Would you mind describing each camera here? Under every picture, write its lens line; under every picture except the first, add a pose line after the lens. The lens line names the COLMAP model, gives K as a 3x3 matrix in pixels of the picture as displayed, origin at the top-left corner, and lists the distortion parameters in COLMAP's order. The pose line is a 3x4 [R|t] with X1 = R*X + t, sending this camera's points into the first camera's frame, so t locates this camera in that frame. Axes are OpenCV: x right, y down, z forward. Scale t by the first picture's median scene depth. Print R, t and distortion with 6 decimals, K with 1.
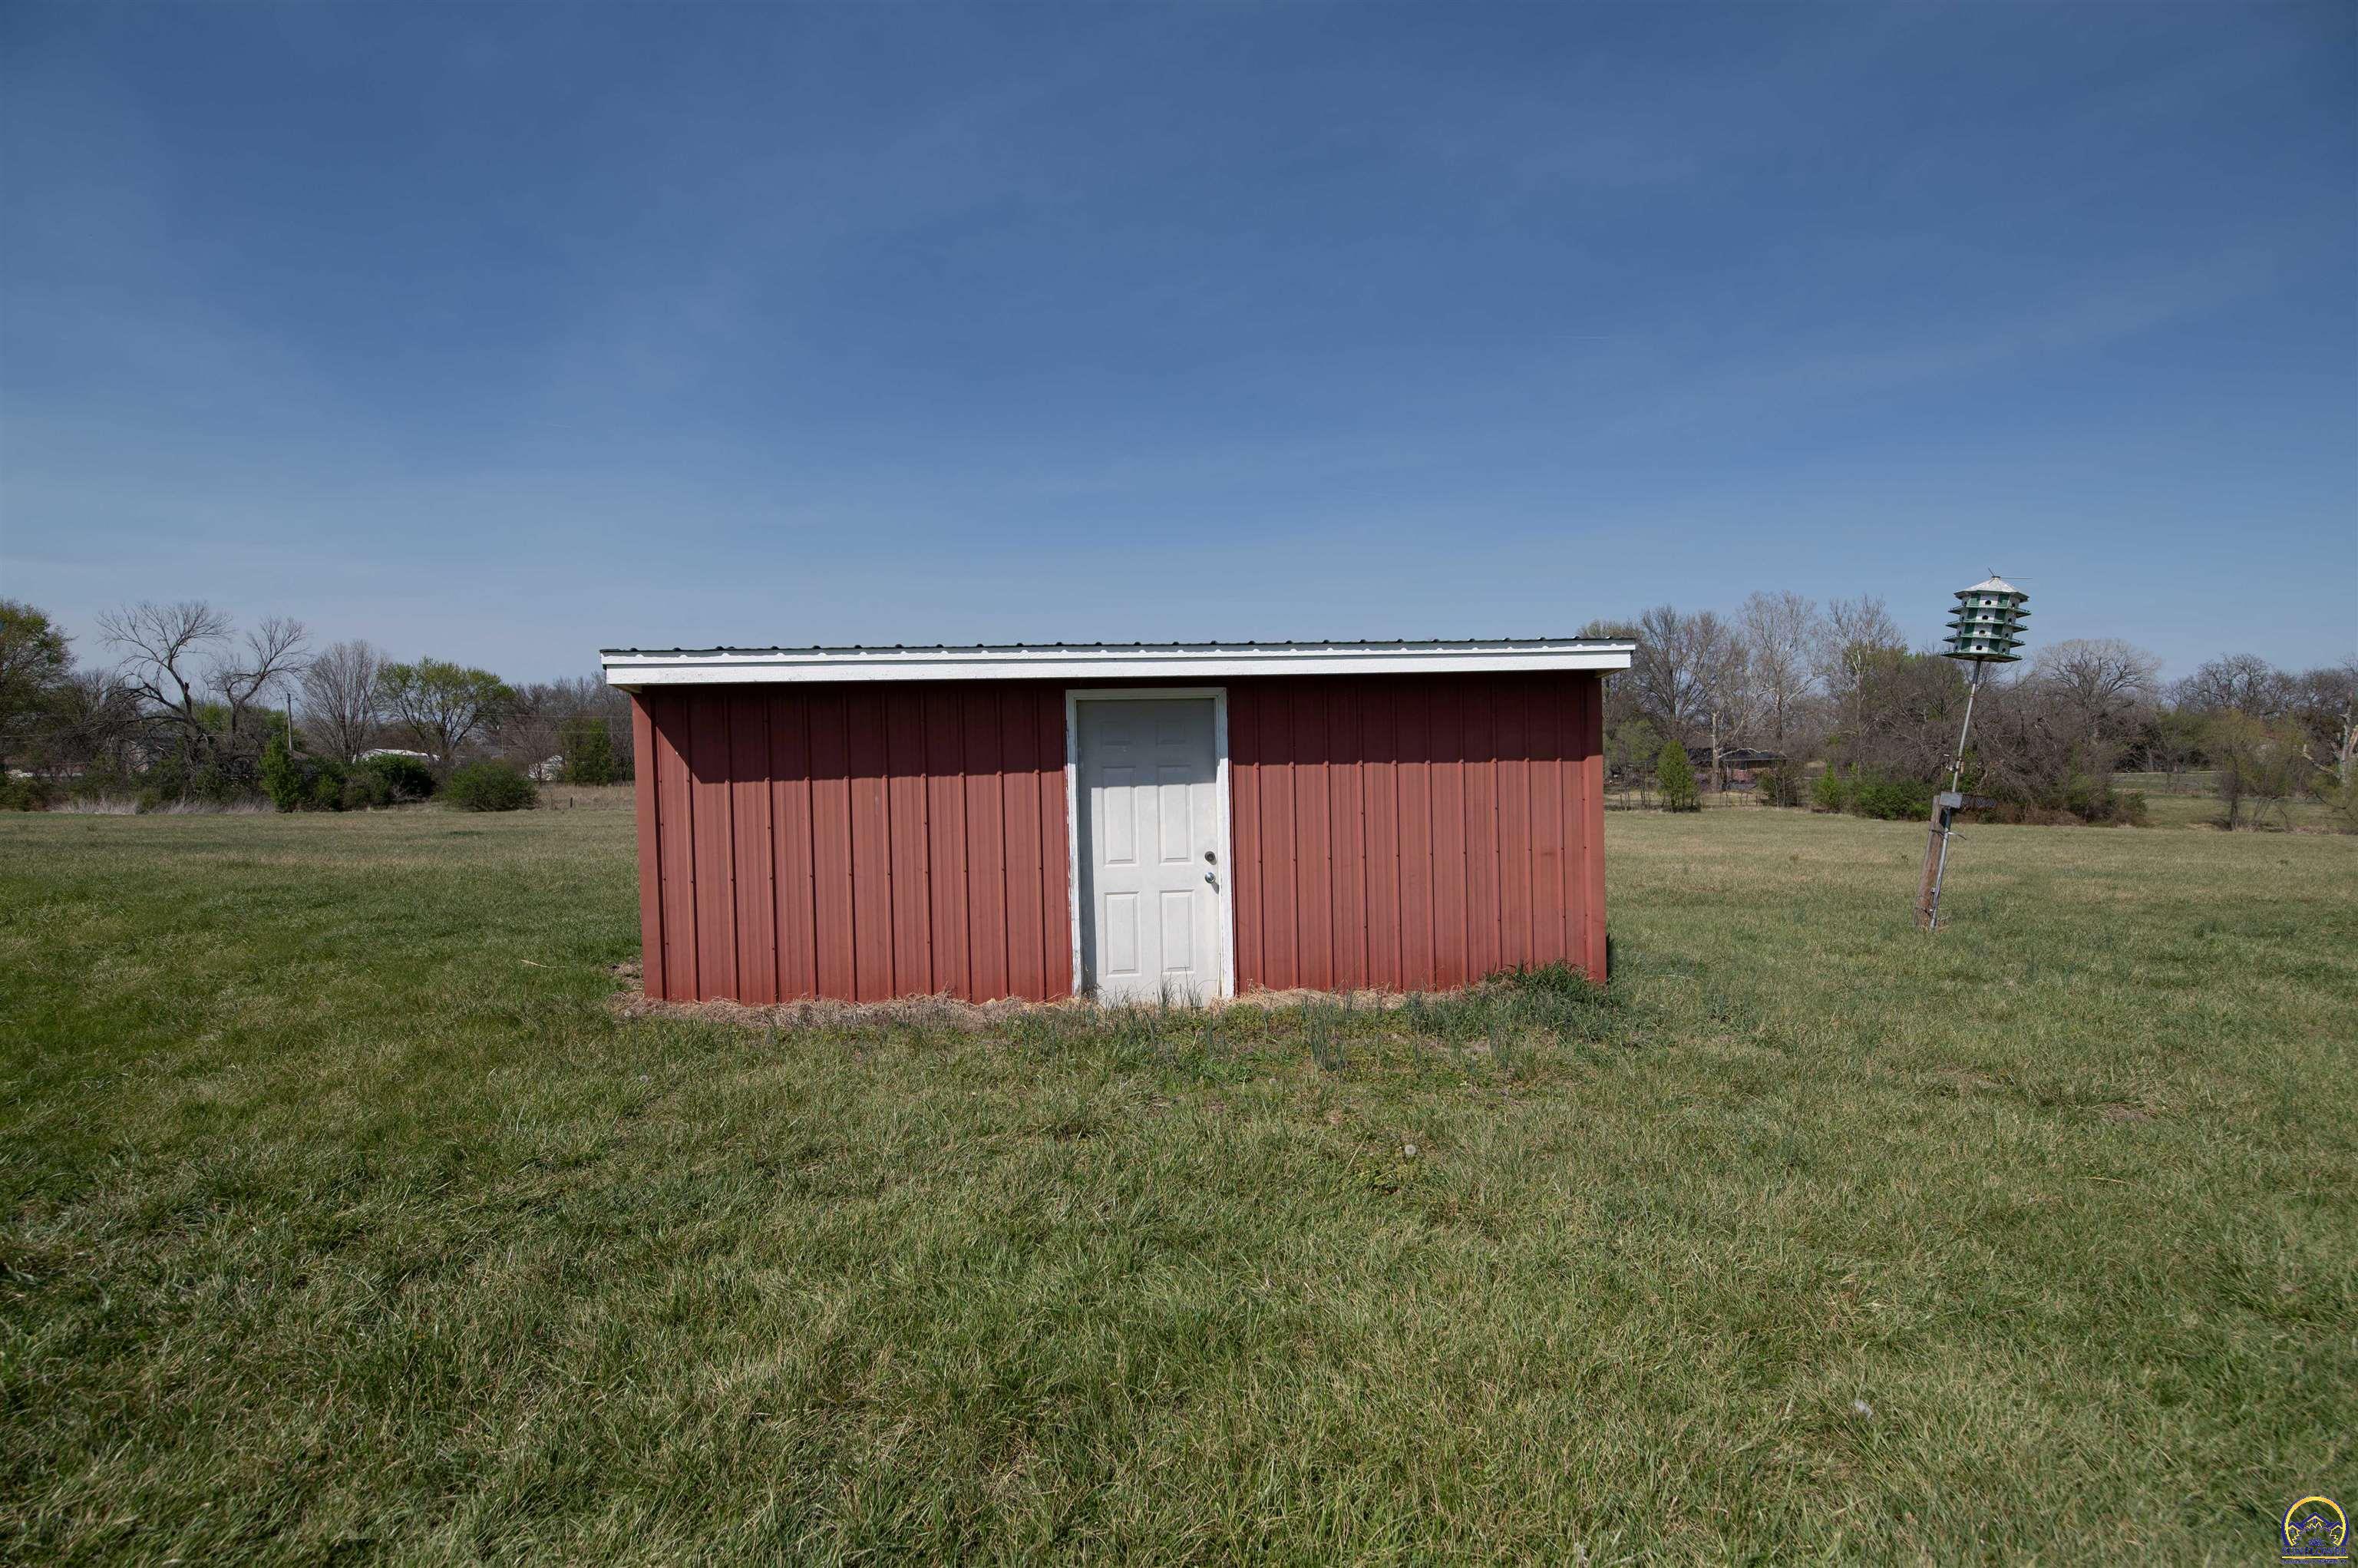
lens RADIAL K [[1025.5, 0, 1179.8], [0, 1025.5, 797.2], [0, 0, 1]] dist [-0.011897, -0.002623]
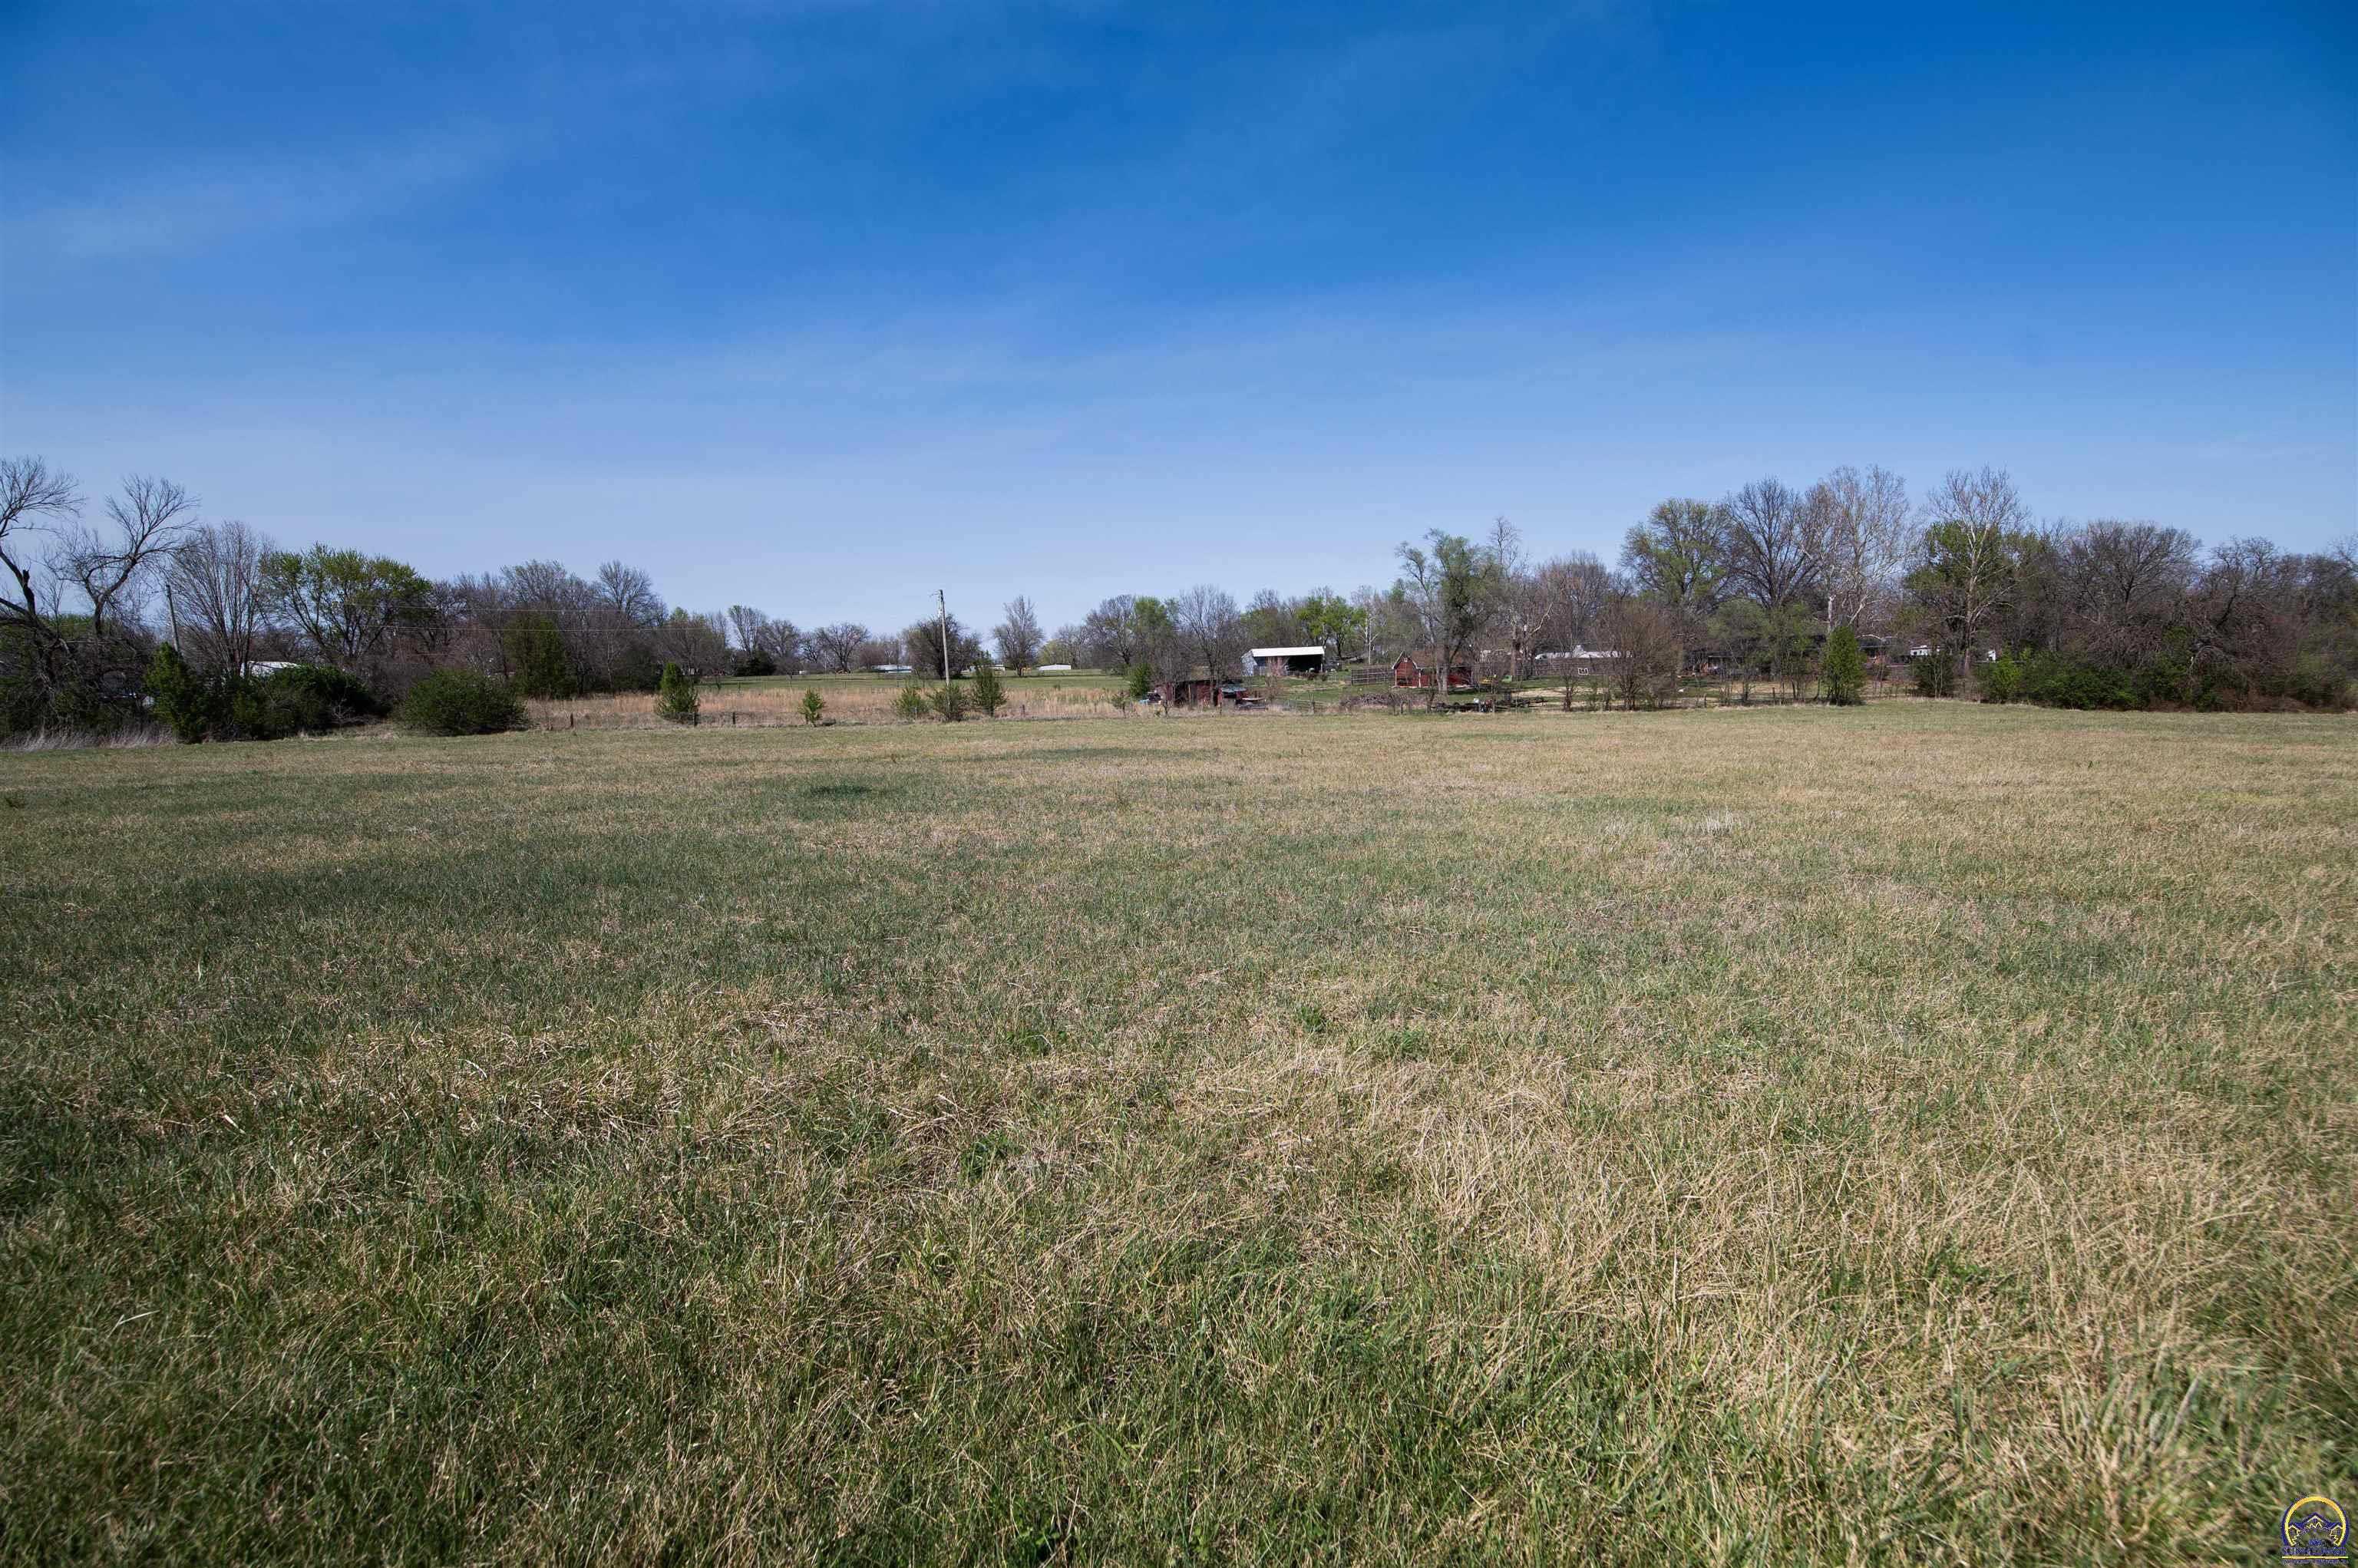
lens RADIAL K [[1025.5, 0, 1173.2], [0, 1025.5, 796.8], [0, 0, 1]] dist [-0.011897, -0.002623]
pose [[0.995578, -0.027838, 0.089724, -0.186815], [0.019090, 0.995109, 0.096923, -0.003644], [-0.091983, -0.094781, 0.991239, 0.156315]]
